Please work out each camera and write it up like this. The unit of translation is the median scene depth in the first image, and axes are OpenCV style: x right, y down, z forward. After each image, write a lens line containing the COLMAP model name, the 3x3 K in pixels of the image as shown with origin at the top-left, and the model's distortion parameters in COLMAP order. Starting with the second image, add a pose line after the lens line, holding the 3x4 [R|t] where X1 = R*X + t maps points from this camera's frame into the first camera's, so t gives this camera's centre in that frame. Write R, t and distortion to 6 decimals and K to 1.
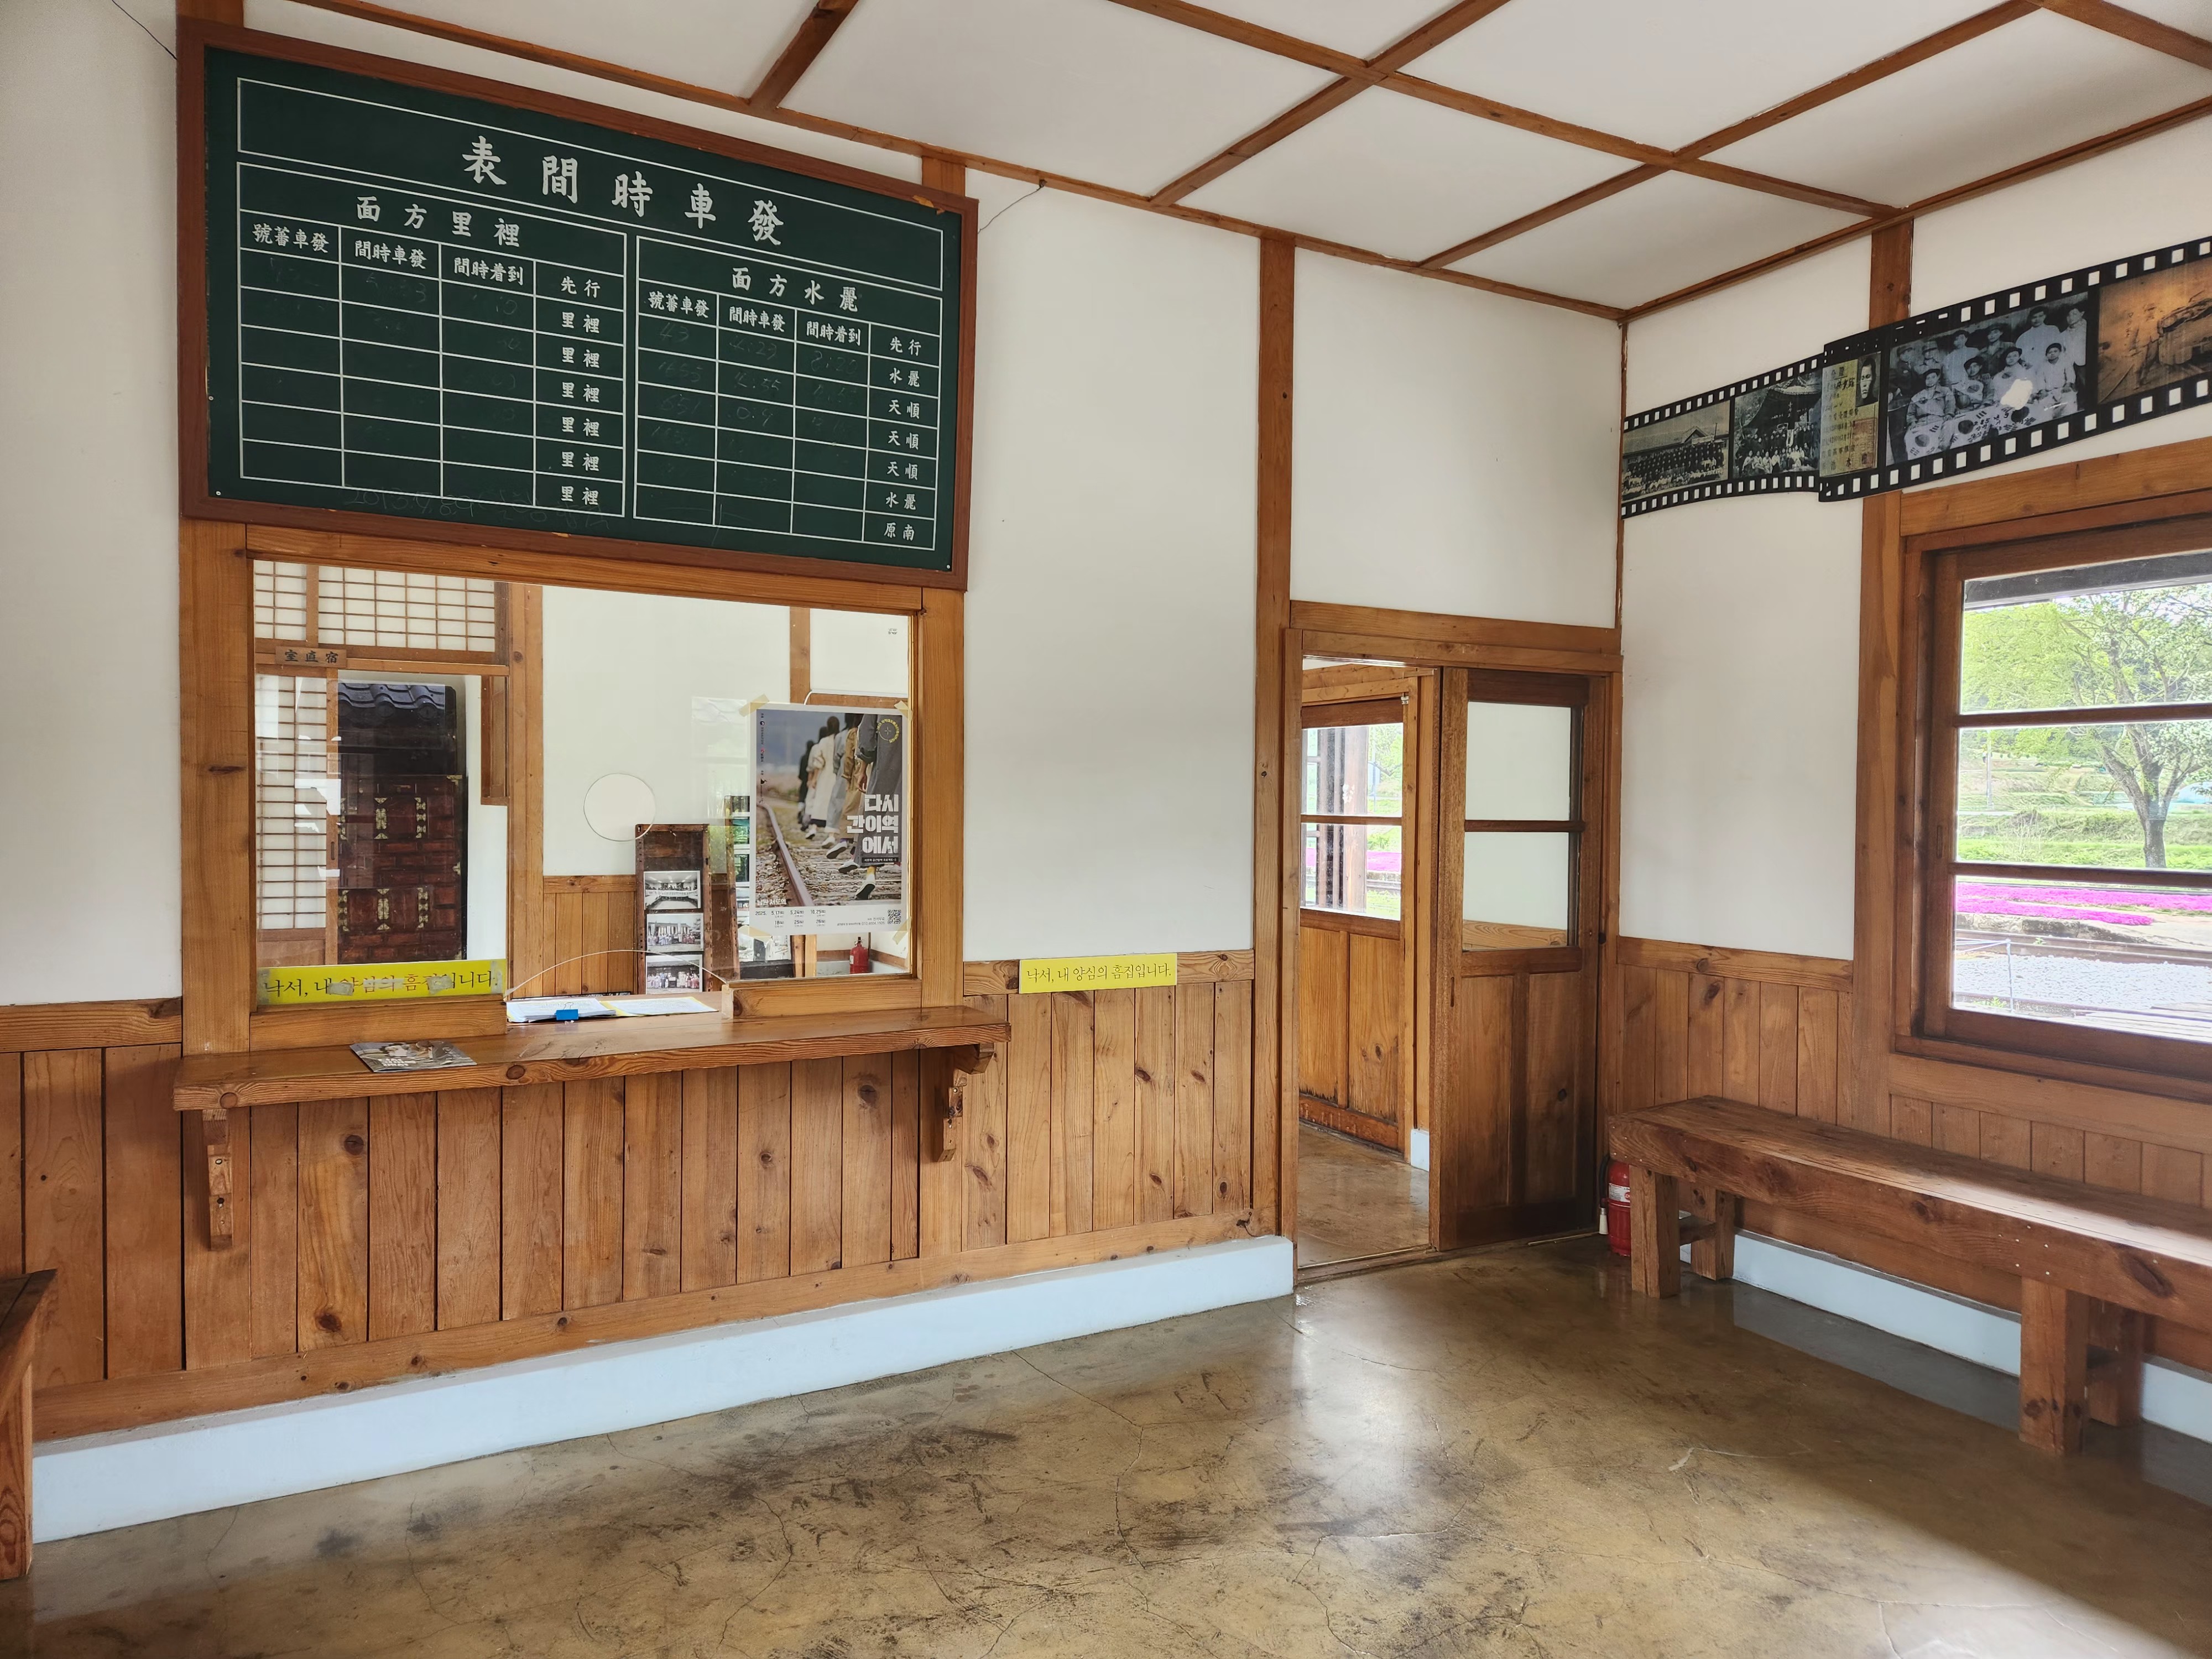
lens RADIAL K [[1495.5, 0, 1118.8], [0, 1495.5, 834.1], [0, 0, 1]] dist [0.081927, -0.065716]
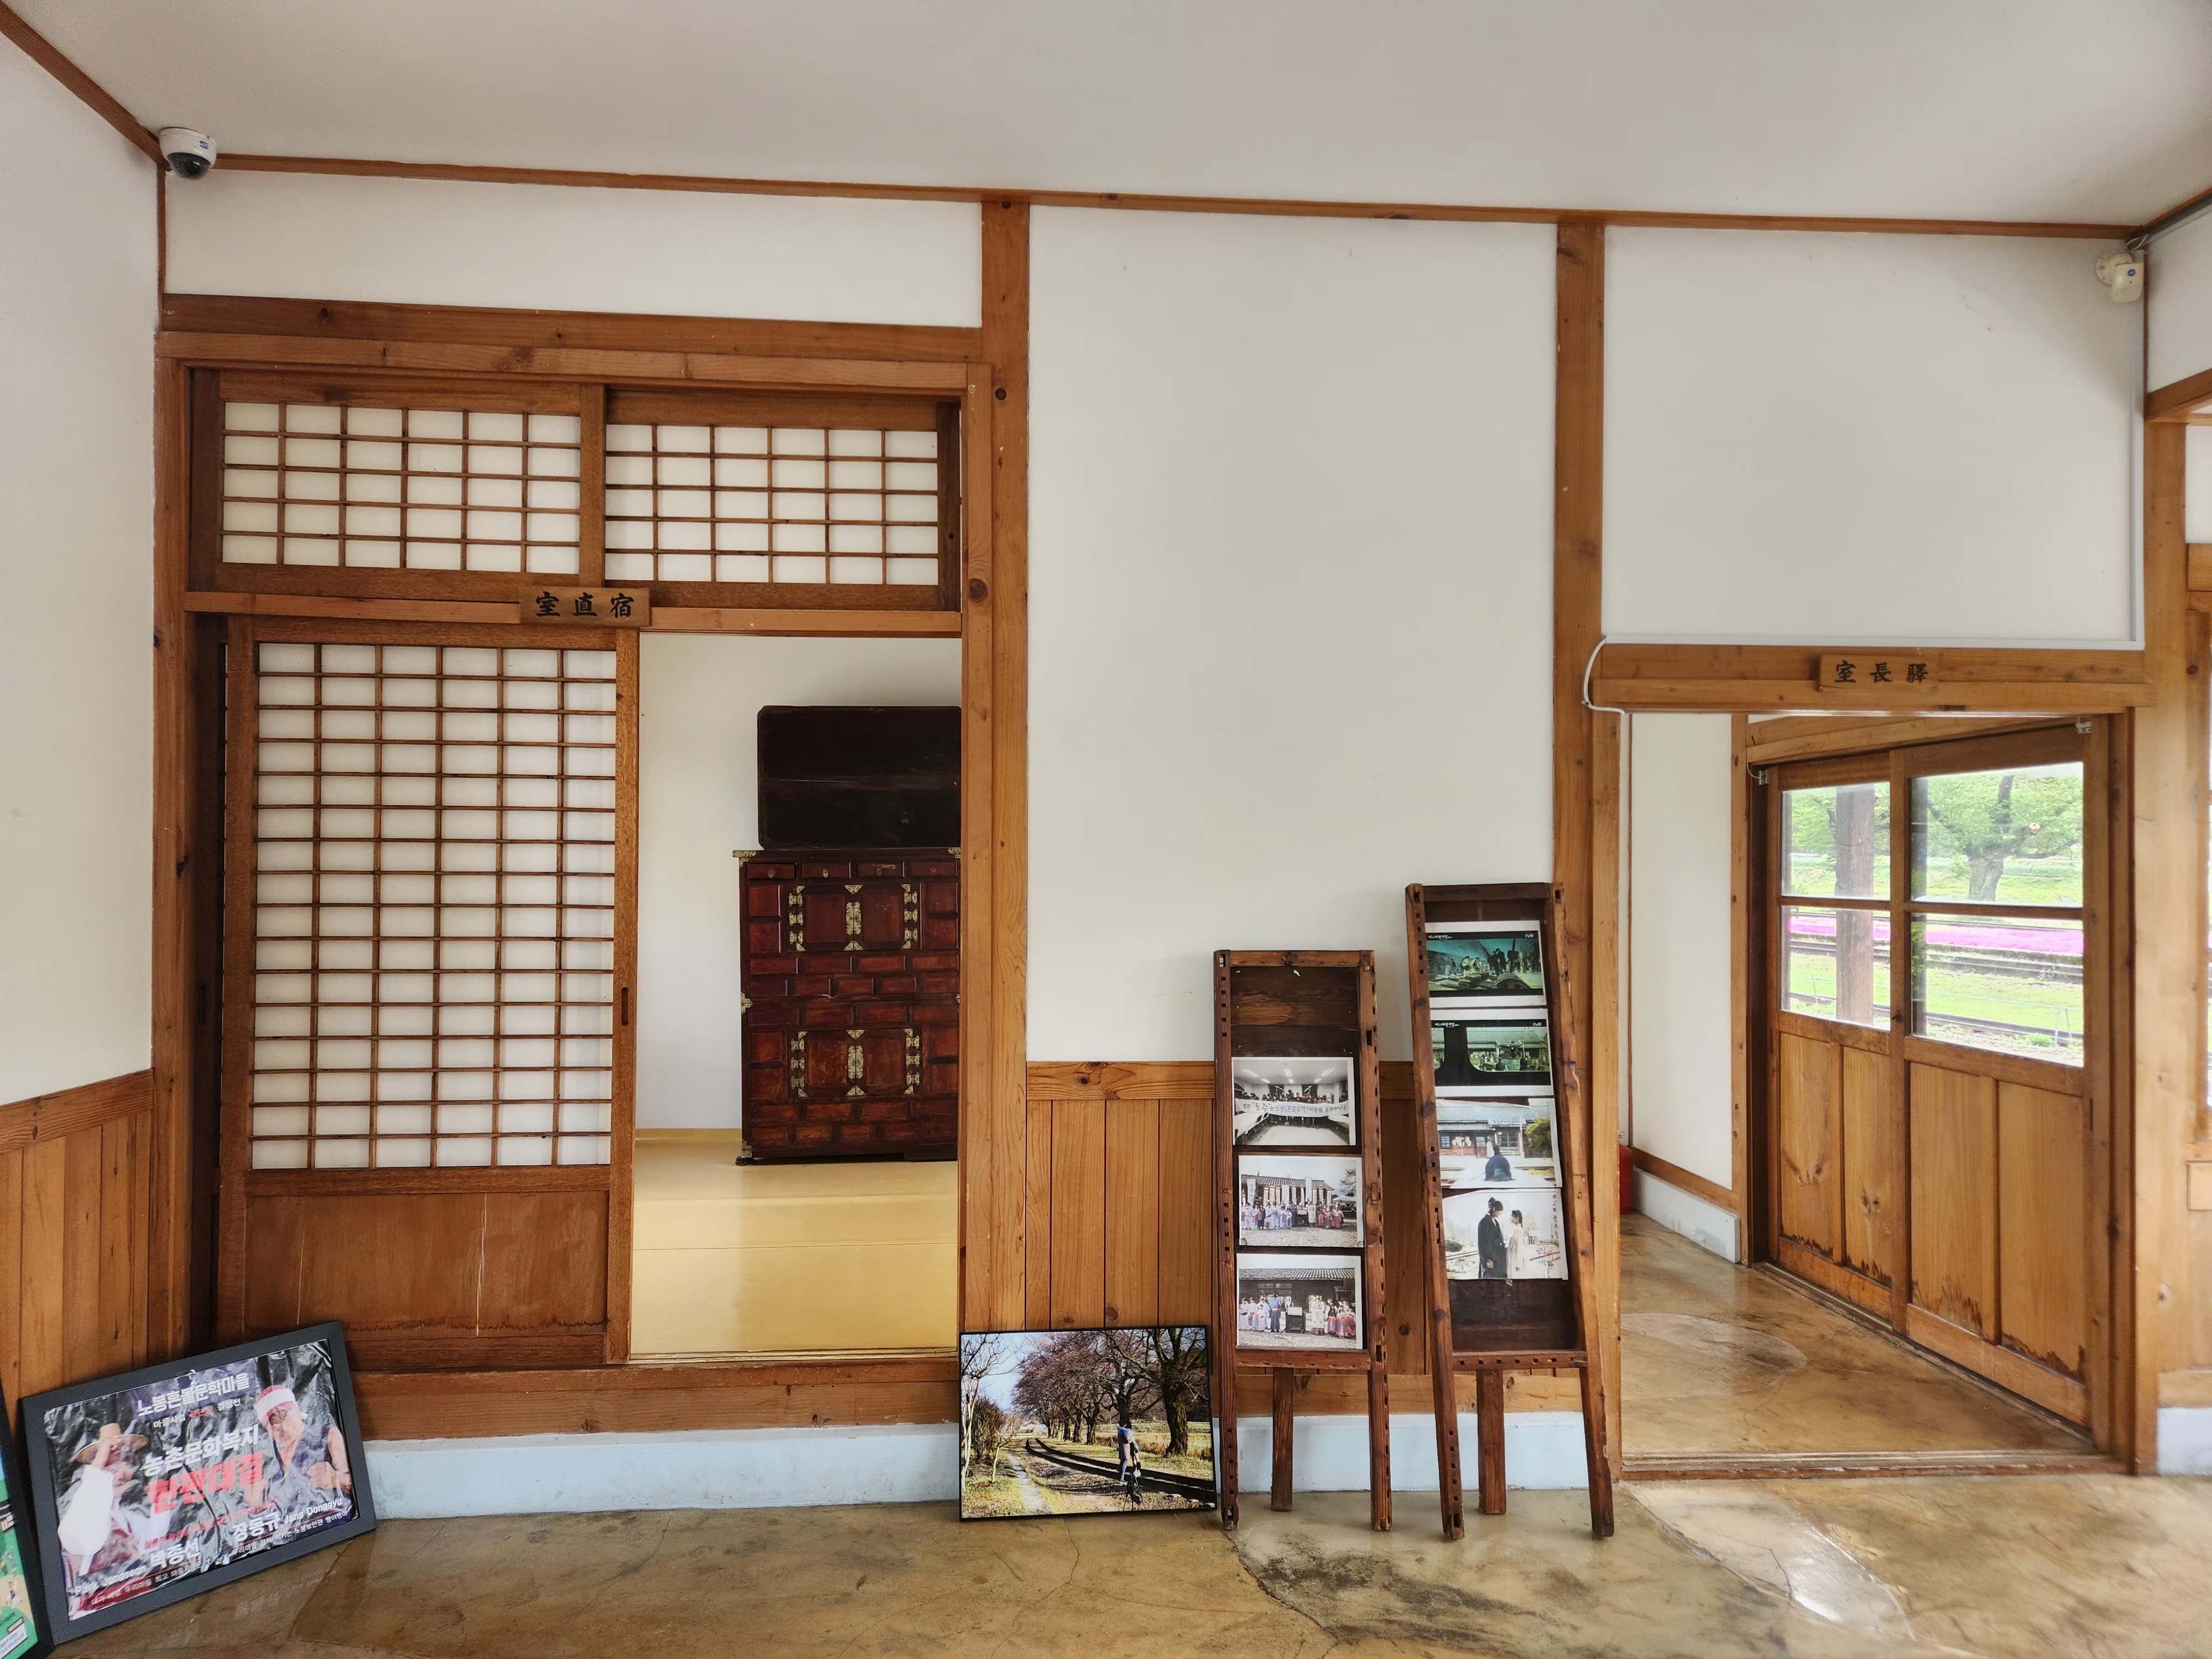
lens RADIAL K [[1495.5, 0, 1113.0], [0, 1495.5, 846.5], [0, 0, 1]] dist [0.081927, -0.065716]
pose [[0.916987, -0.012485, -0.398721, -0.170422], [-0.002974, 0.999268, -0.038129, -0.020106], [0.398906, 0.036150, 0.916279, 0.579070]]
